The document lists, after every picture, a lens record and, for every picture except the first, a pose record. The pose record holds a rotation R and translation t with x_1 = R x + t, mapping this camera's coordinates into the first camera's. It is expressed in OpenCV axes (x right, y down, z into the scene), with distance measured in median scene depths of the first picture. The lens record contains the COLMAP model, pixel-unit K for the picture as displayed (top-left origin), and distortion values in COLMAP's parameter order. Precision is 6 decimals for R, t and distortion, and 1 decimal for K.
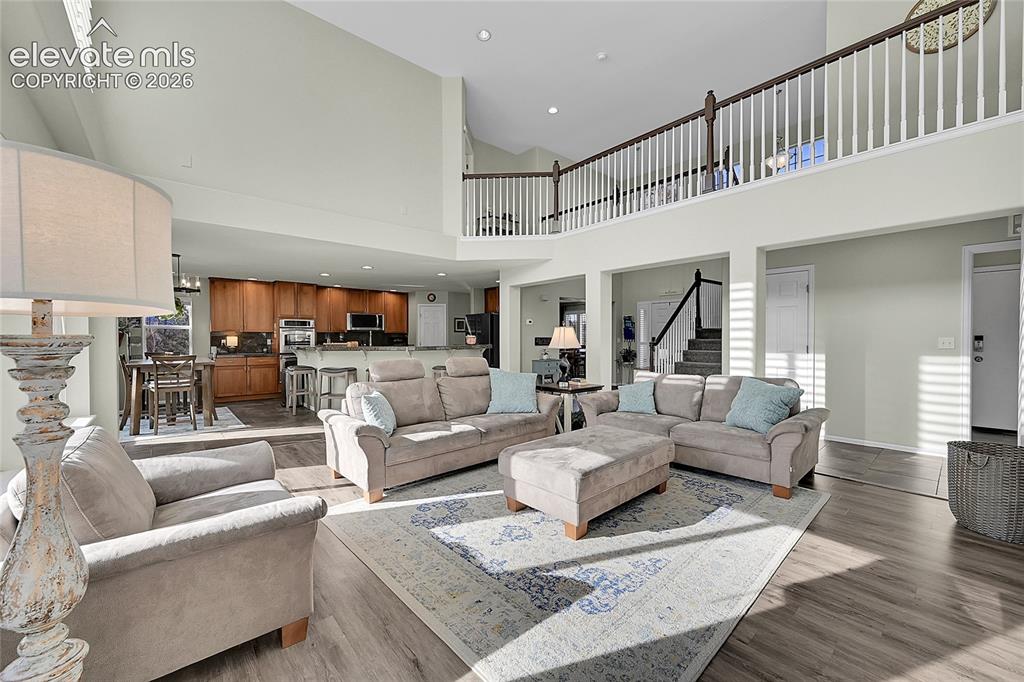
lens RADIAL K [[400.1, 0, 512.9], [0, 400.1, 342.1], [0, 0, 1]] dist [0.000873, 0.000037]
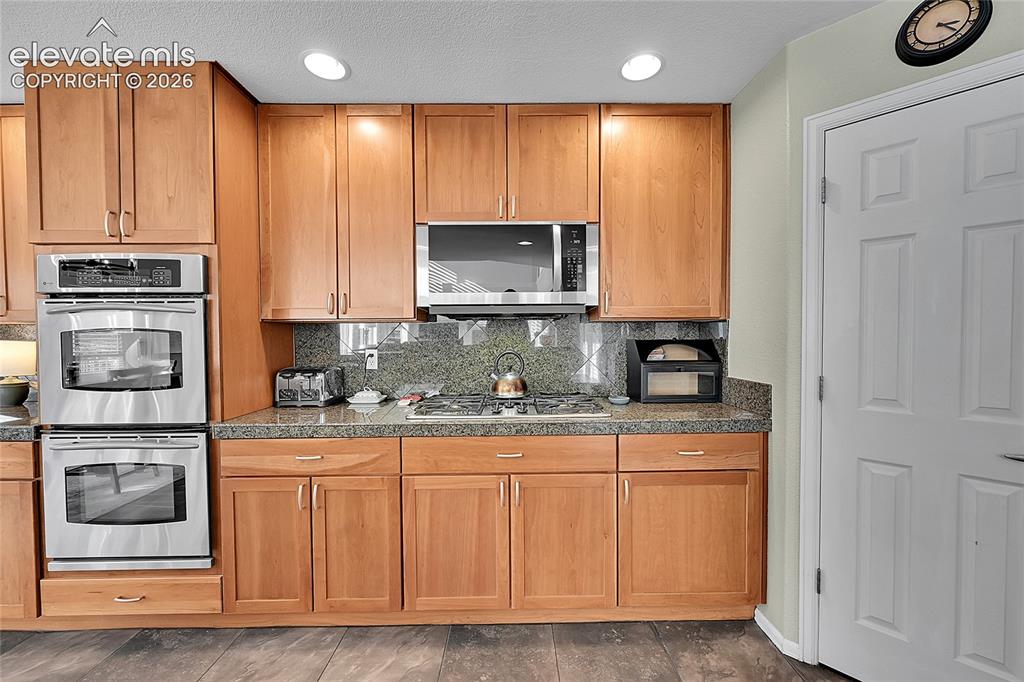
lens RADIAL K [[400.1, 0, 512.0], [0, 400.1, 340.0], [0, 0, 1]] dist [0.000873, 0.000037]
pose [[0.752404, 0.005262, -0.658681, -0.260295], [-0.003484, 0.999986, 0.004009, -0.014770], [0.658693, -0.000721, 0.752411, 0.958437]]
